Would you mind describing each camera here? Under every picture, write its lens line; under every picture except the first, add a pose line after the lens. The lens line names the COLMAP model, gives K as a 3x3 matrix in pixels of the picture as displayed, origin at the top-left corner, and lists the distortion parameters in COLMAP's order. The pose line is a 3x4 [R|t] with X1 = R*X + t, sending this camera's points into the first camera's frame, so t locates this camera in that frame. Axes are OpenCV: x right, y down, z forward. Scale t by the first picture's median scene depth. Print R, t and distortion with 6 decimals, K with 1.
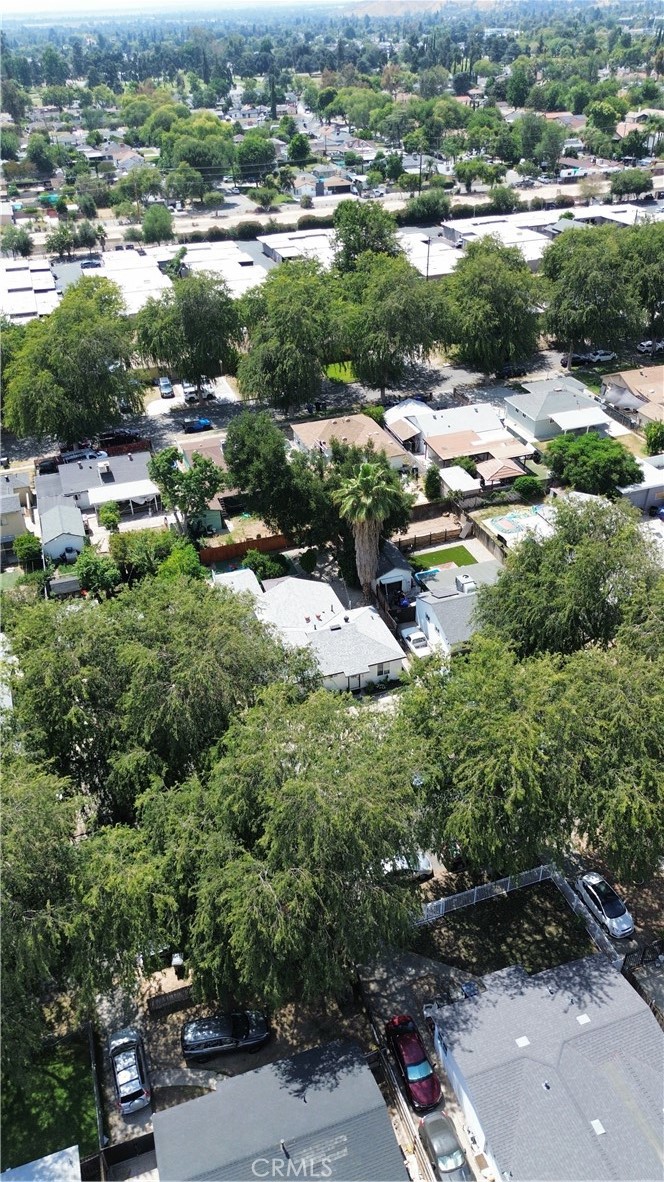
lens RADIAL K [[839.1, 0, 330.1], [0, 839.1, 588.7], [0, 0, 1]] dist [0.056262, -0.058106]
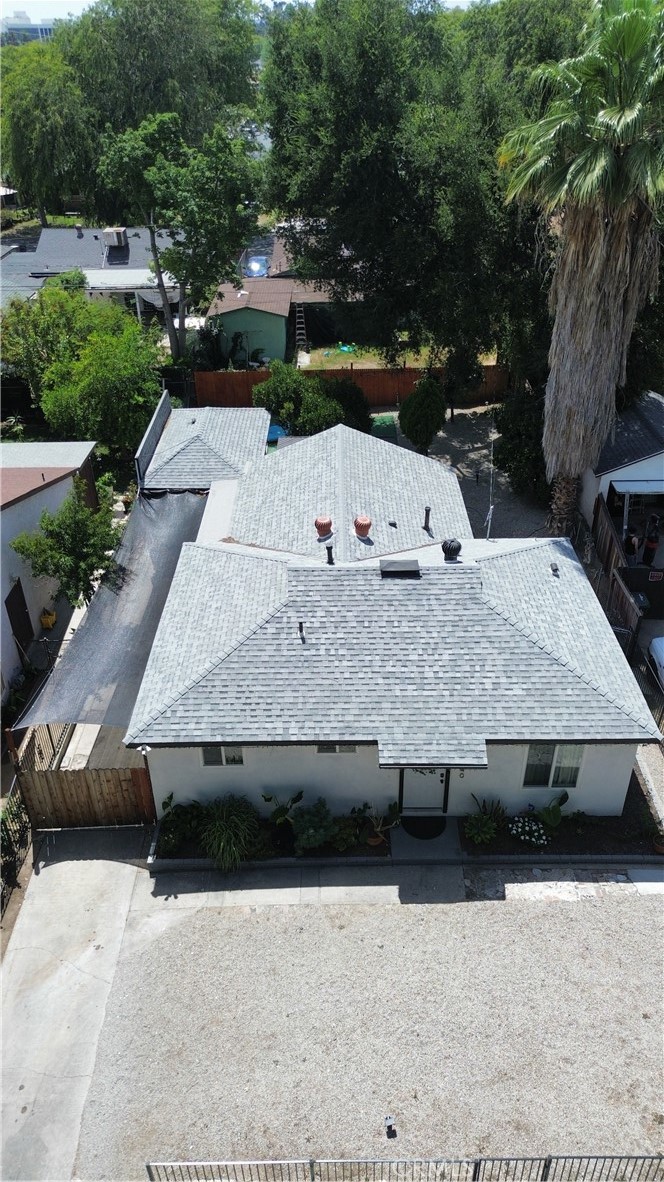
lens RADIAL K [[839.1, 0, 329.1], [0, 839.1, 587.4], [0, 0, 1]] dist [0.056262, -0.058106]
pose [[0.946094, 0.186478, -0.264823, 0.045026], [-0.188242, 0.981940, 0.018940, 0.040720], [0.263573, 0.031932, 0.964111, 0.584122]]
